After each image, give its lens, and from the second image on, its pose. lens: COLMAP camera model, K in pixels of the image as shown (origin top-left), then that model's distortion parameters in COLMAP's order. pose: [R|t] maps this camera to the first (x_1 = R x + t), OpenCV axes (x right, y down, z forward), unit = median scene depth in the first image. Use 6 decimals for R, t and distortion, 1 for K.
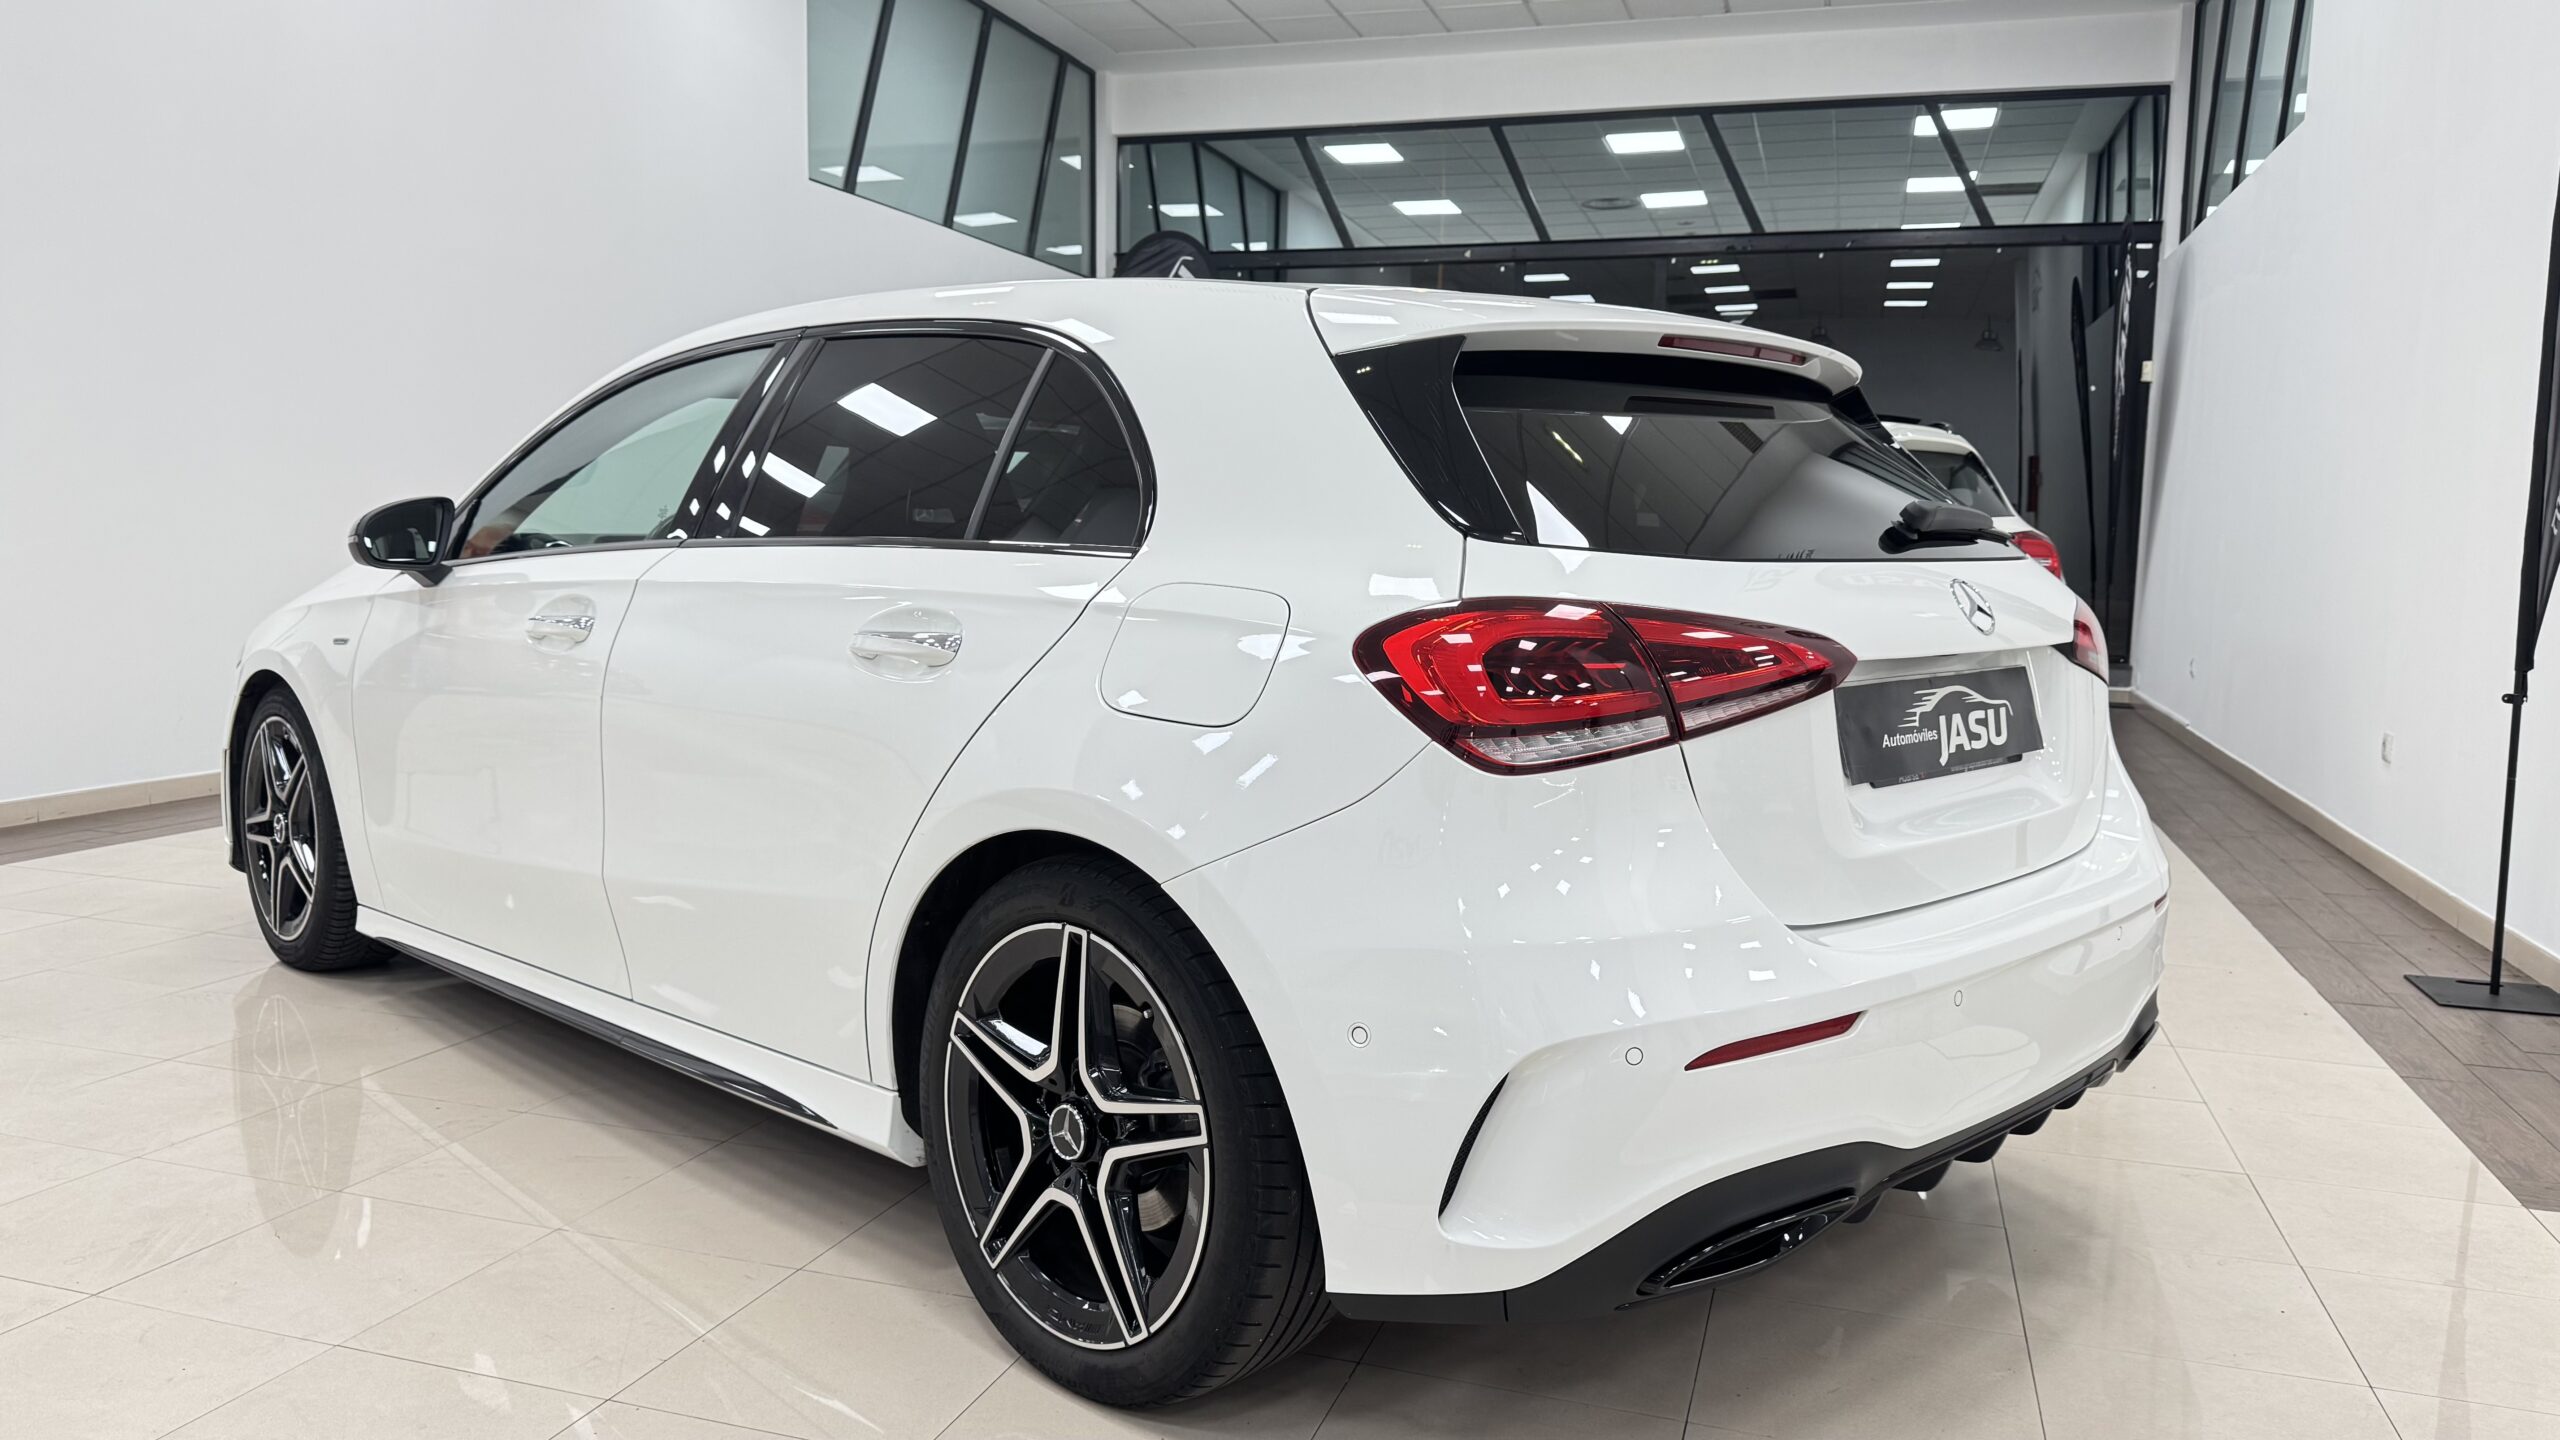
lens RADIAL K [[1821.4, 0, 1246.8], [0, 1821.4, 691.3], [0, 0, 1]] dist [0.135032, -0.254176]
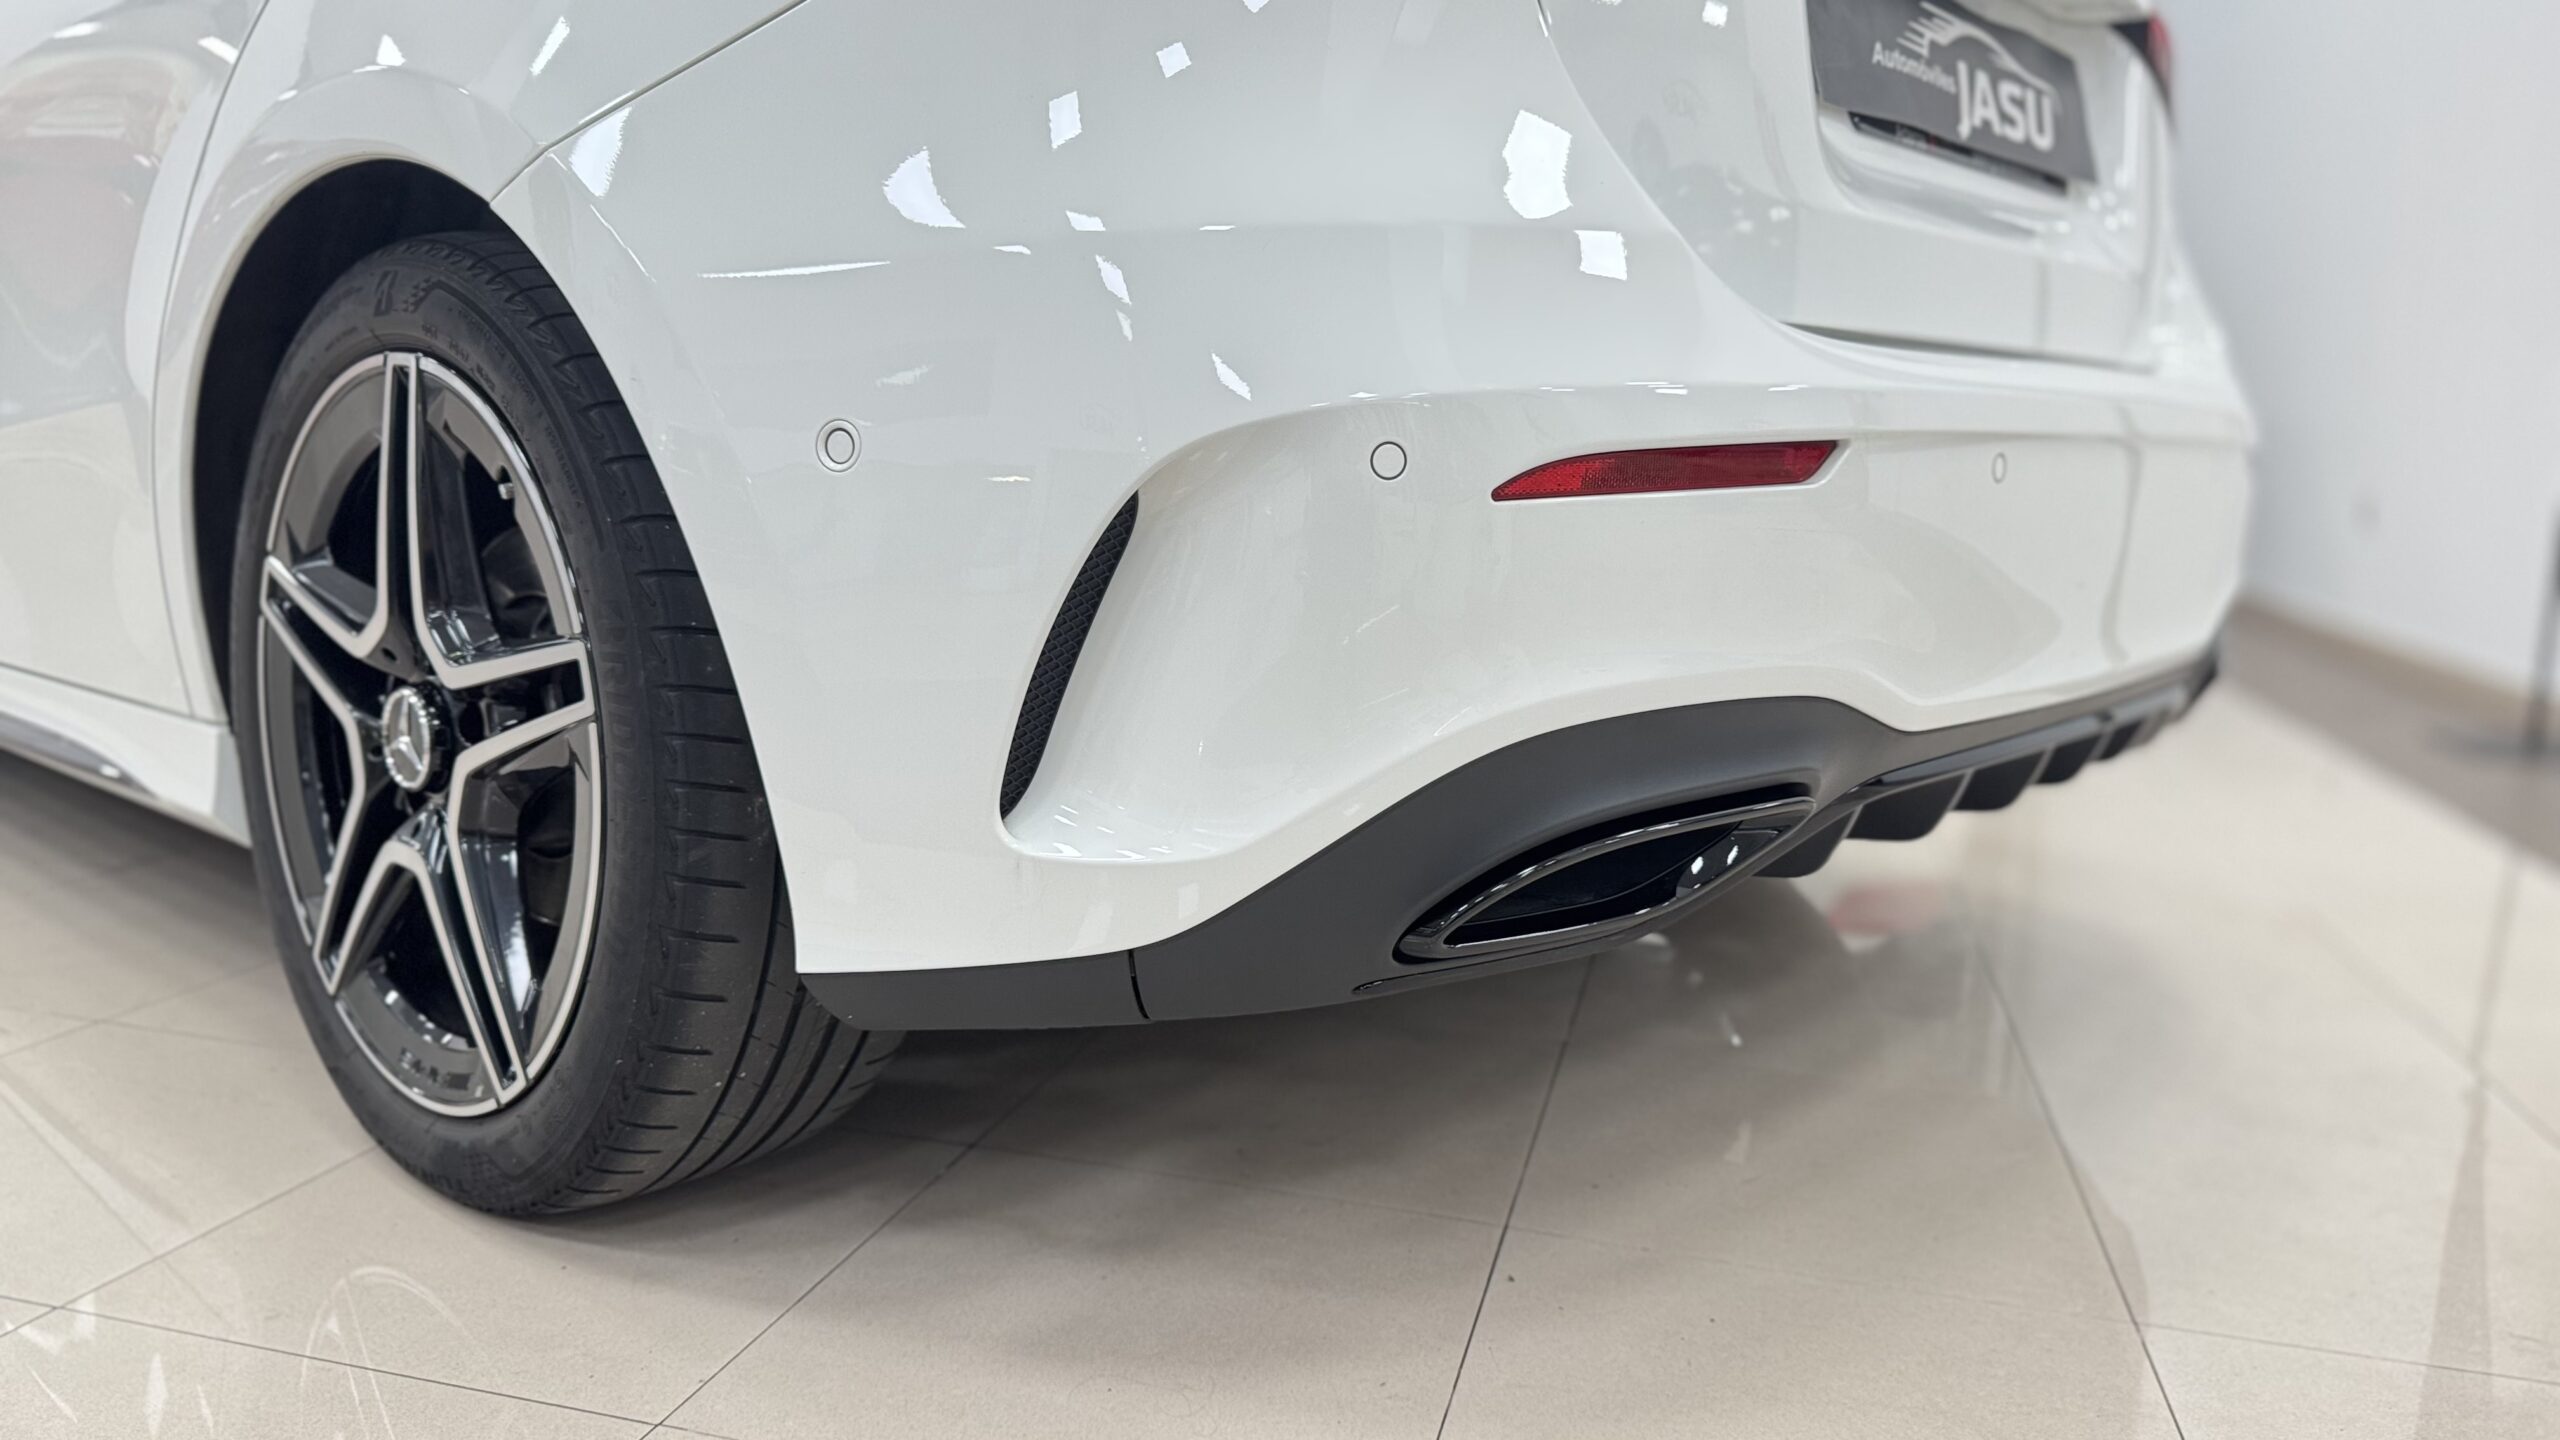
lens RADIAL K [[1824.6, 0, 1277.1], [0, 1824.6, 728.4], [0, 0, 1]] dist [0.121717, -0.240089]
pose [[0.997469, 0.004539, 0.070957, 0.122992], [-0.009908, 0.997097, 0.075493, 0.193232], [-0.070408, -0.076005, 0.994618, 0.431786]]
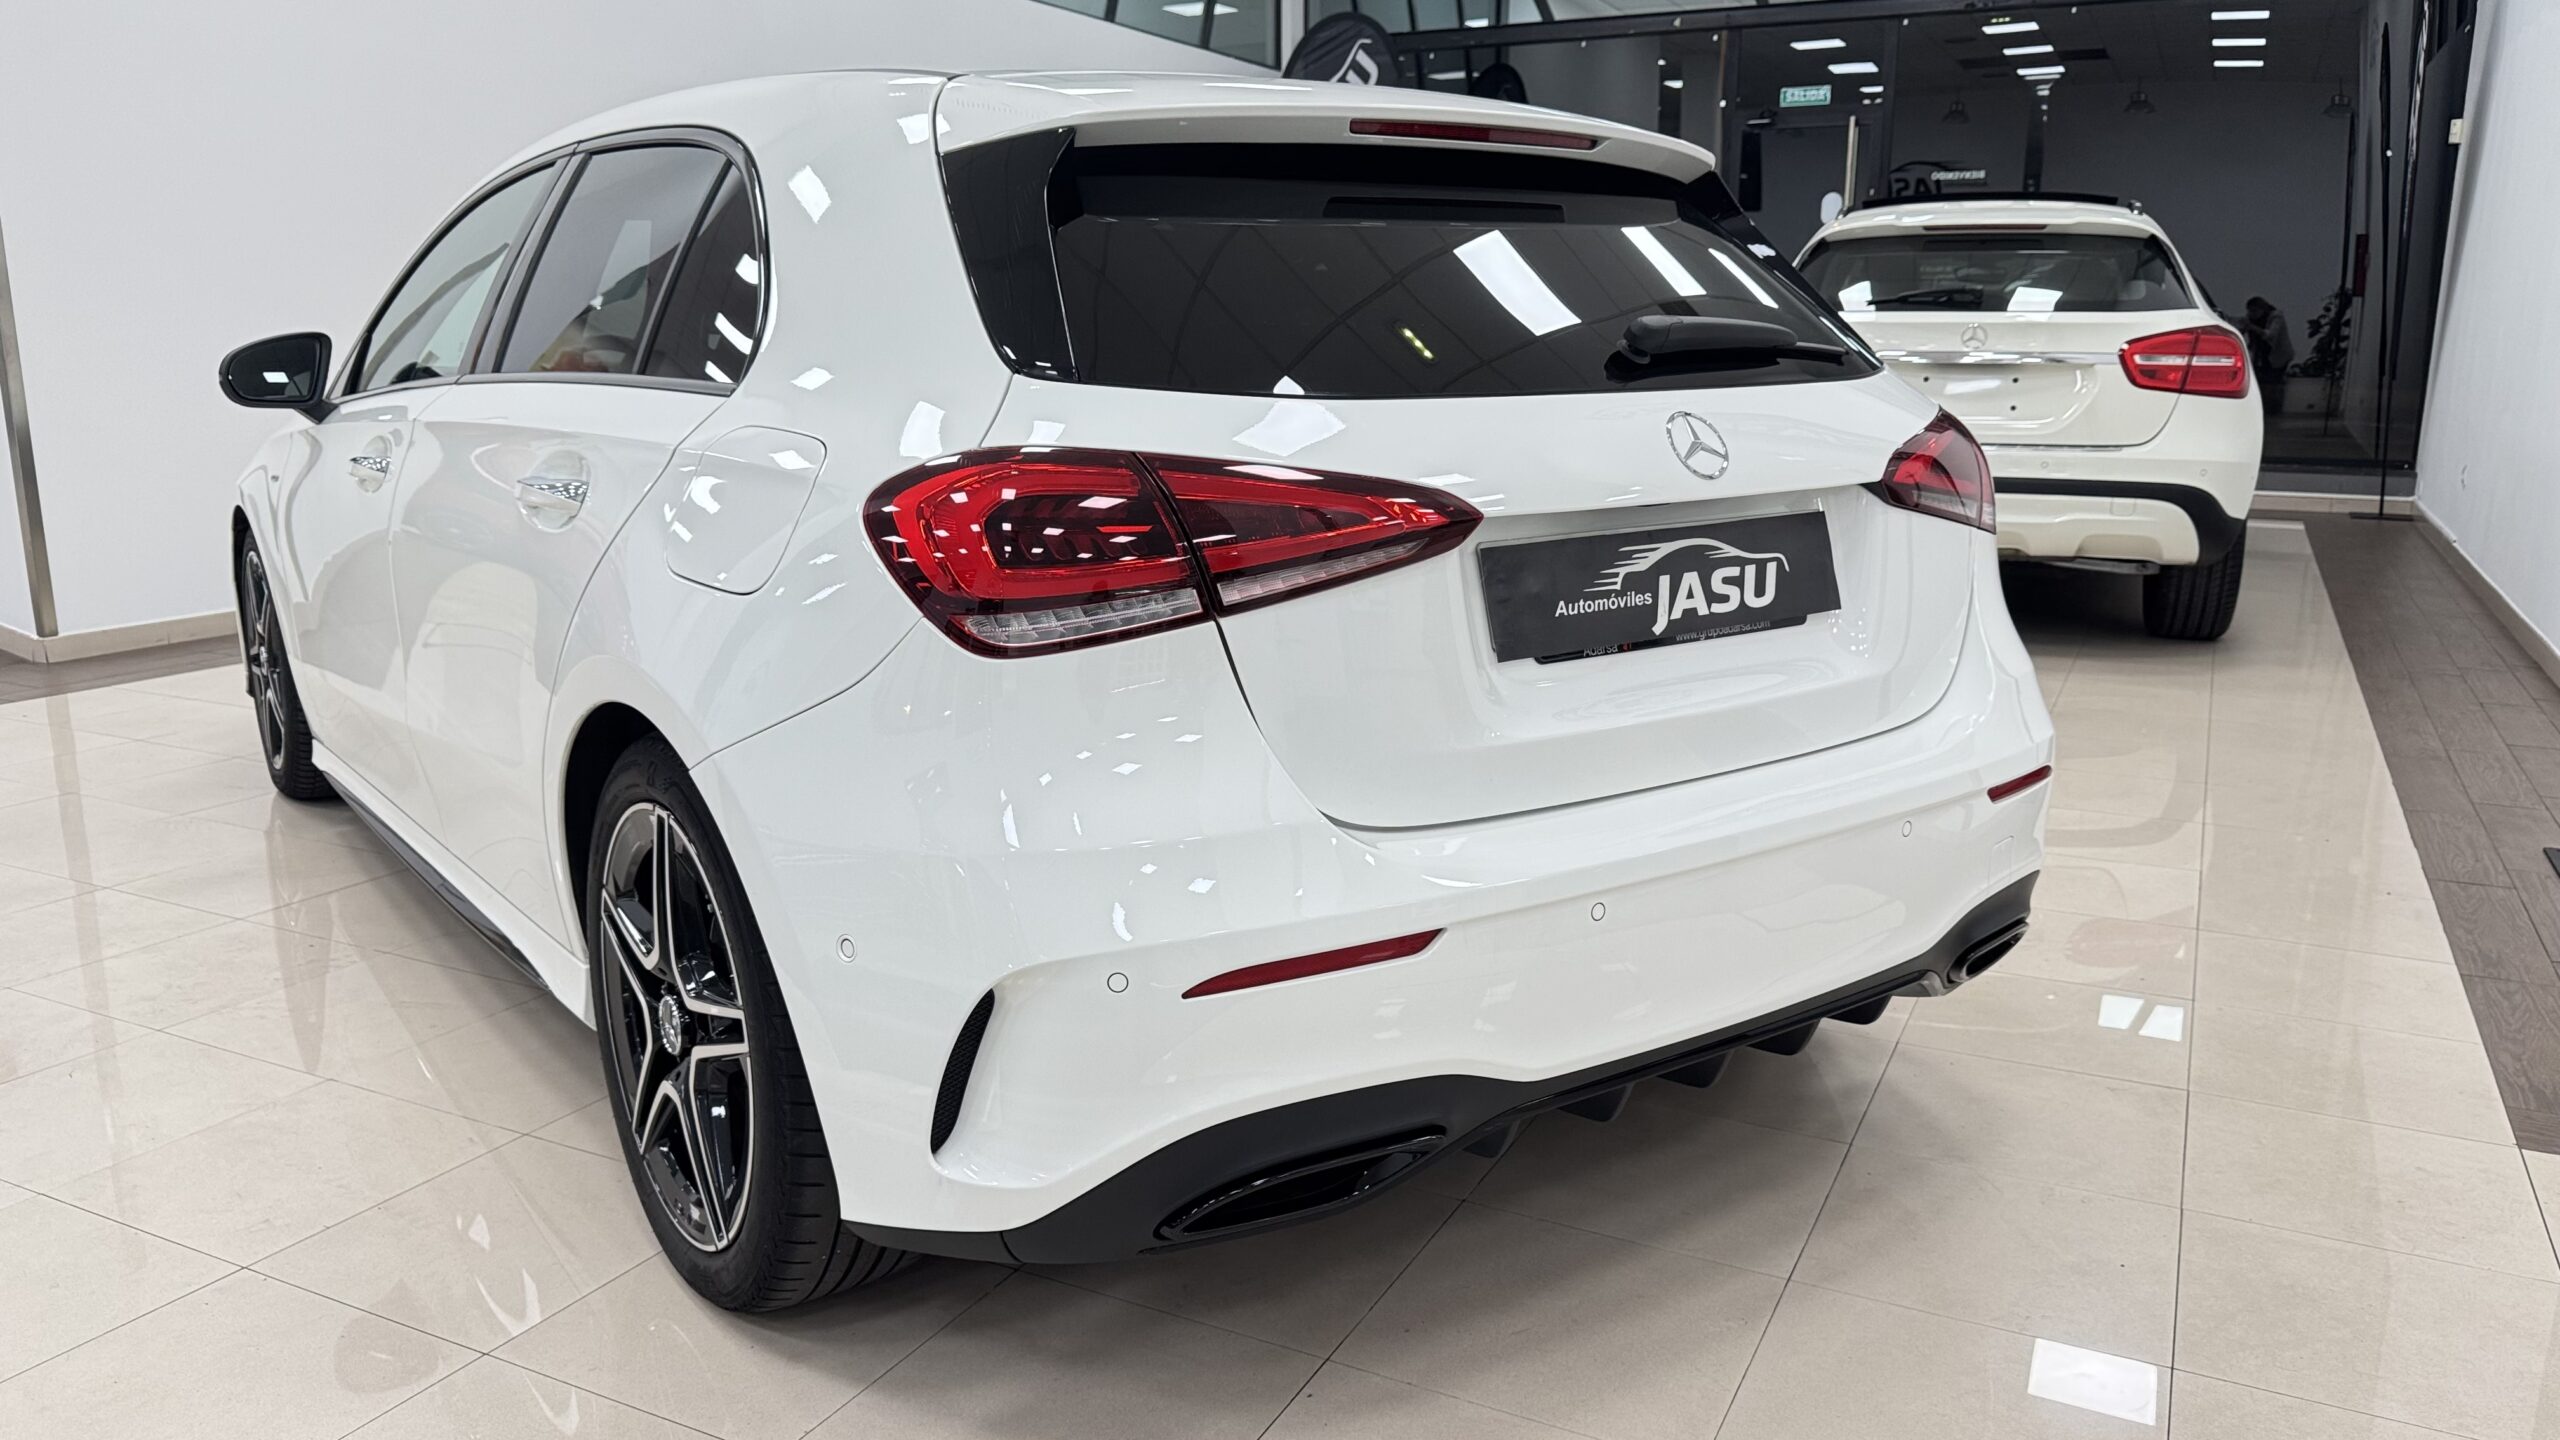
lens RADIAL K [[1836.0, 0, 1280.0], [0, 1836.0, 720.0], [0, 0, 1]] dist [0.075652, -0.095839]
pose [[0.989846, 0.011729, -0.141656, 0.339675], [0.005152, 0.992975, 0.118216, -0.023028], [0.142047, -0.117746, 0.982832, 0.140803]]
